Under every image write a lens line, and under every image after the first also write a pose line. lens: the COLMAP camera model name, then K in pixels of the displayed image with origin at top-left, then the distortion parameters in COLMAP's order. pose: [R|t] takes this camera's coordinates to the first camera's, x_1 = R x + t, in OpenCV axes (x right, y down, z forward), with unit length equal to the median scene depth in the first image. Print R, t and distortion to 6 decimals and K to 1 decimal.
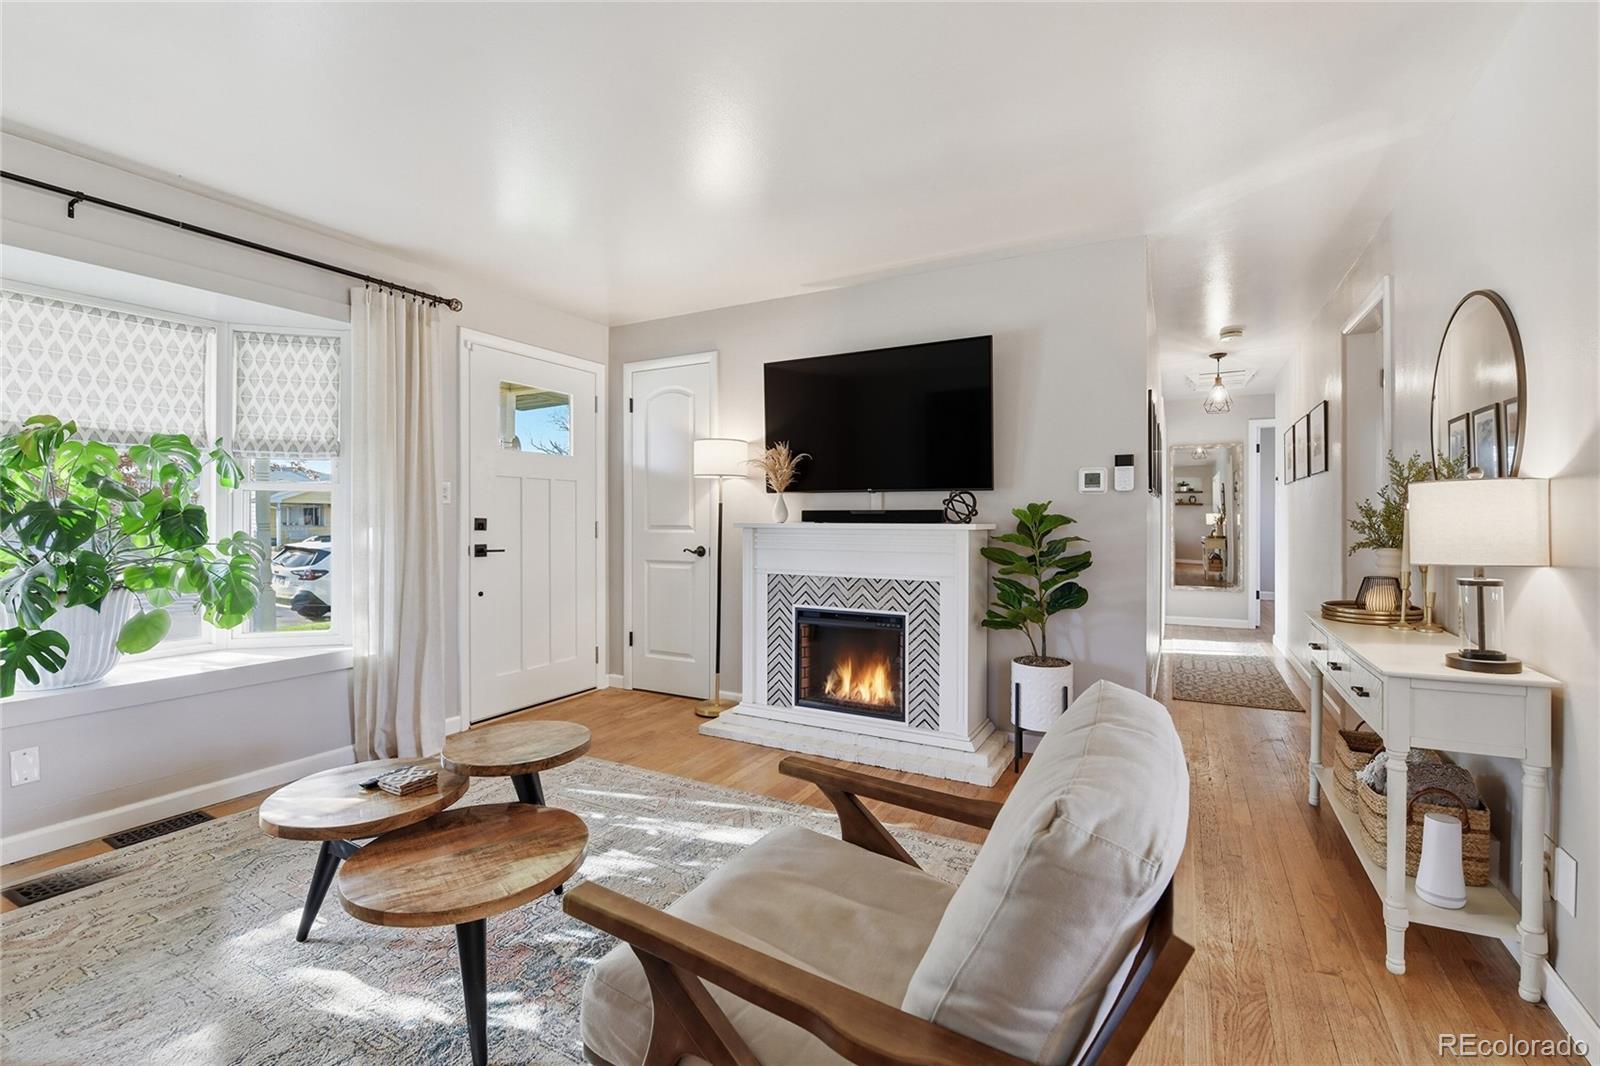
lens RADIAL K [[699.2, 0, 802.1], [0, 699.2, 511.2], [0, 0, 1]] dist [0.000485, -0.000460]
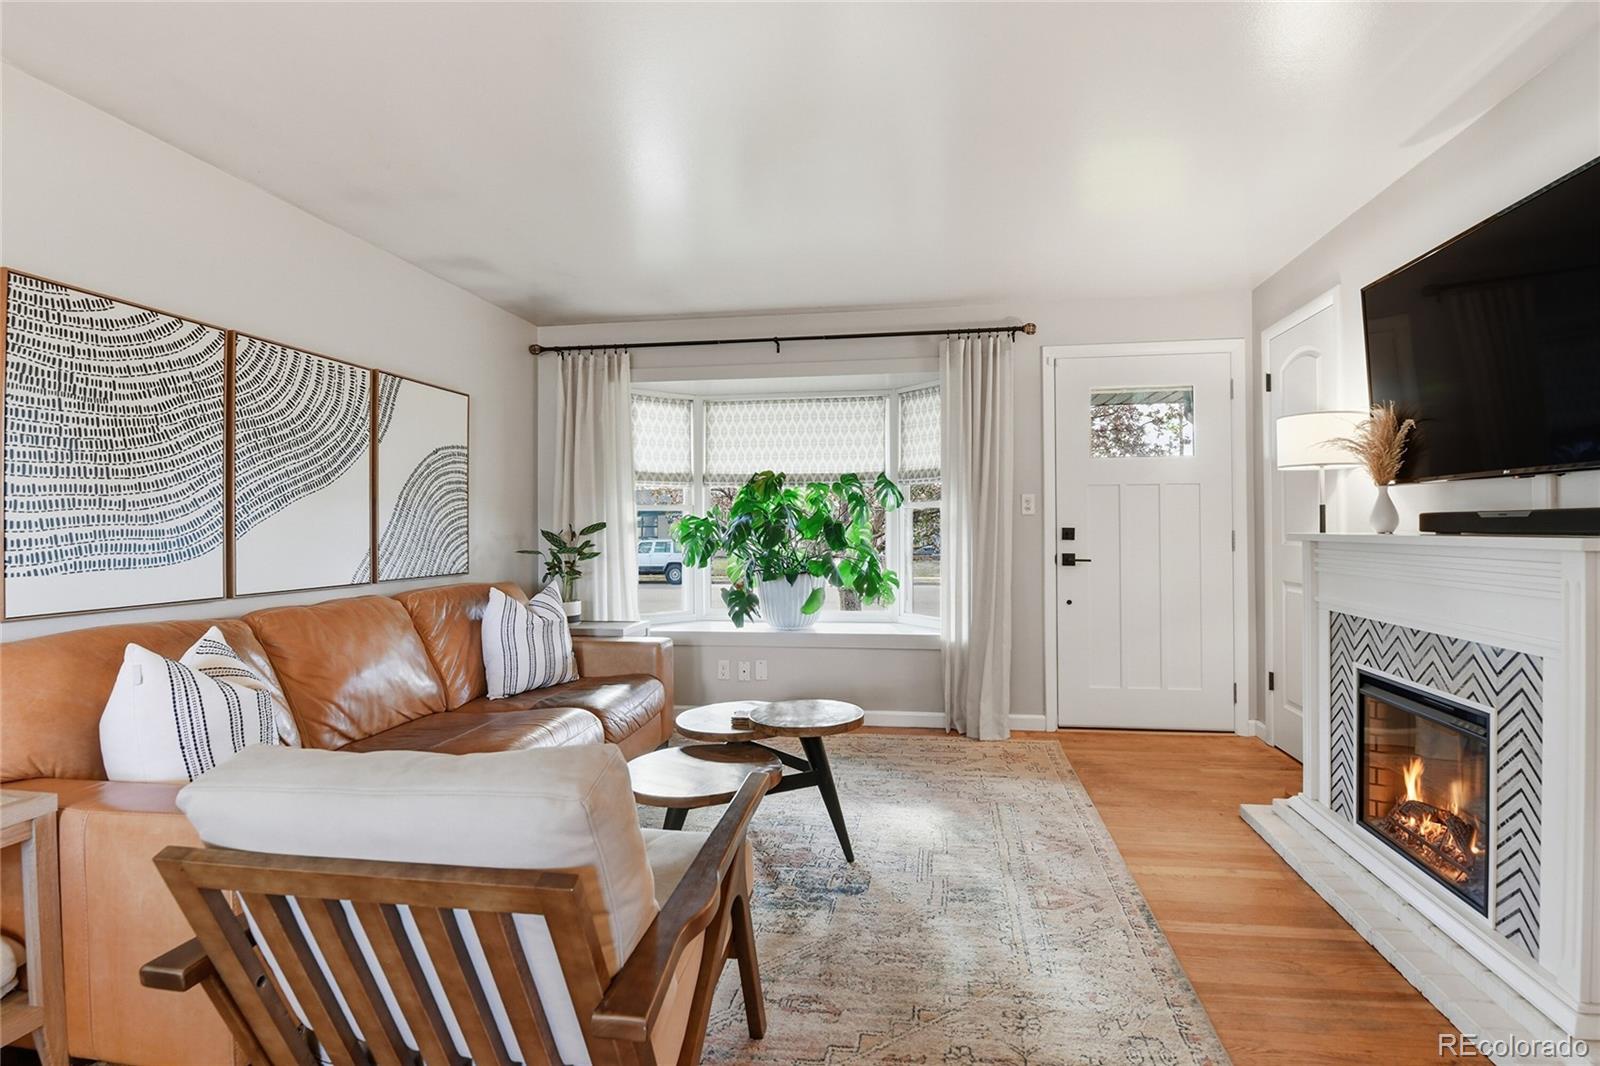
lens RADIAL K [[723.5, 0, 850.2], [0, 723.5, 519.2], [0, 0, 1]] dist [-0.000122, -0.009258]
pose [[0.365138, -0.014695, -0.930837, 0.435945], [0.013726, 0.999852, -0.010400, 0.004222], [0.930852, -0.008980, 0.365286, 0.341690]]
